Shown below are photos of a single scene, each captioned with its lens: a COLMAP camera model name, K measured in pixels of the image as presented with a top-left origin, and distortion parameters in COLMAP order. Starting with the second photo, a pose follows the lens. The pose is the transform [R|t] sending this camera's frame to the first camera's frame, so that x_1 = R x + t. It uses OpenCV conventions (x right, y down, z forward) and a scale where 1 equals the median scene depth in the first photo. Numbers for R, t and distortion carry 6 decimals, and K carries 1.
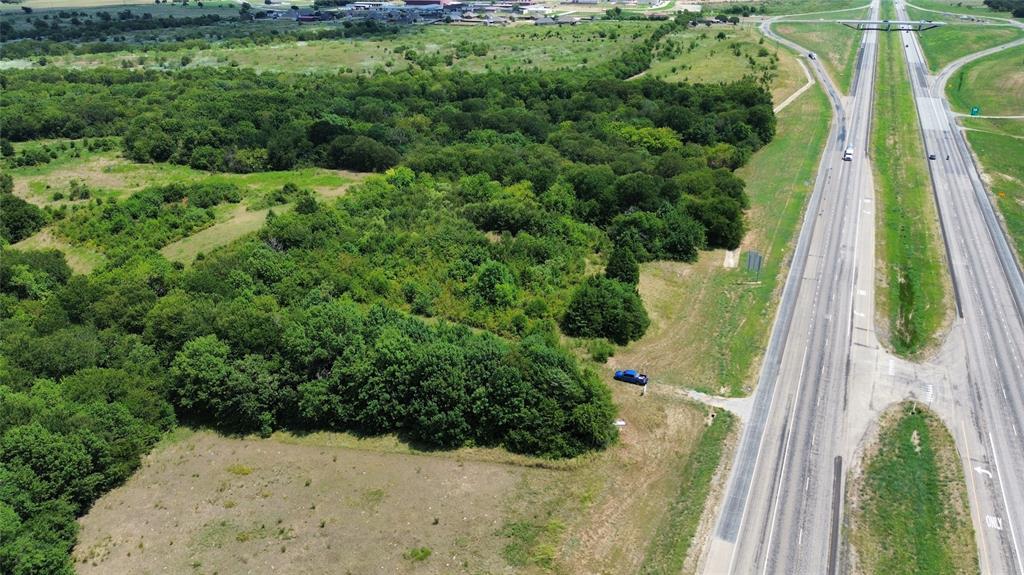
lens RADIAL K [[731.1, 0, 512.0], [0, 731.1, 287.5], [0, 0, 1]] dist [0.061404, -0.060125]
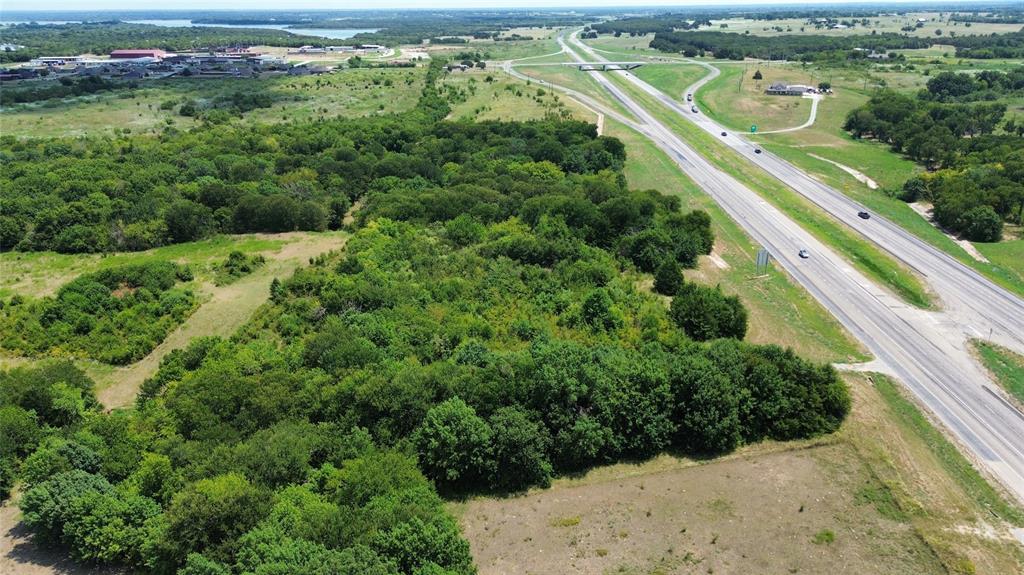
lens RADIAL K [[731.1, 0, 512.0], [0, 731.1, 287.5], [0, 0, 1]] dist [0.061404, -0.060125]
pose [[0.912618, -0.147491, 0.381280, -0.424920], [0.169824, 0.985147, -0.025398, -0.023343], [-0.371871, 0.087929, 0.924110, 0.062664]]
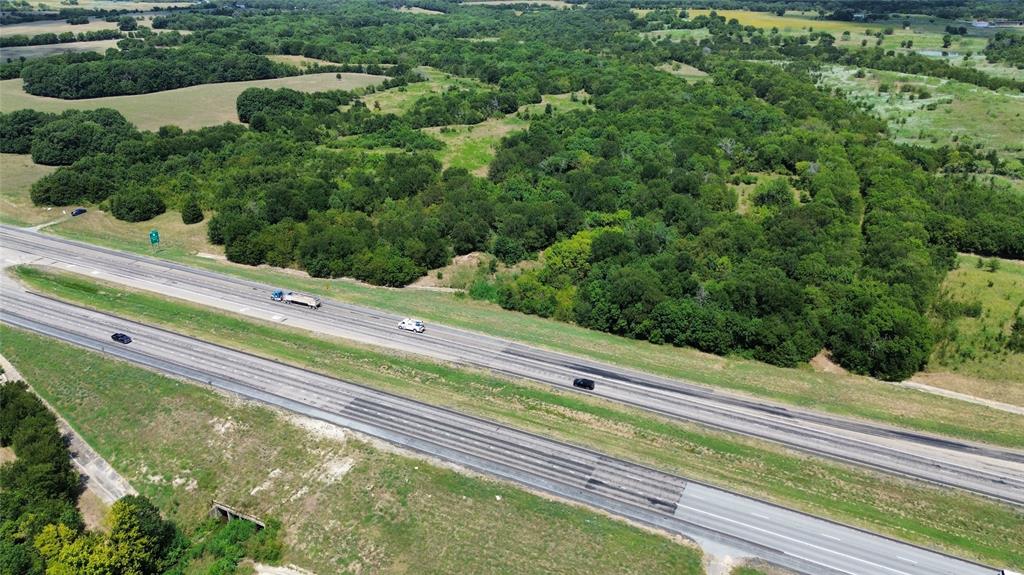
lens RADIAL K [[731.1, 0, 512.0], [0, 731.1, 287.5], [0, 0, 1]] dist [0.061404, -0.060125]
pose [[-0.026355, 0.416380, -0.908809, 1.470250], [-0.406560, 0.826076, 0.390265, -0.710030], [0.913244, 0.379771, 0.147512, 1.283143]]
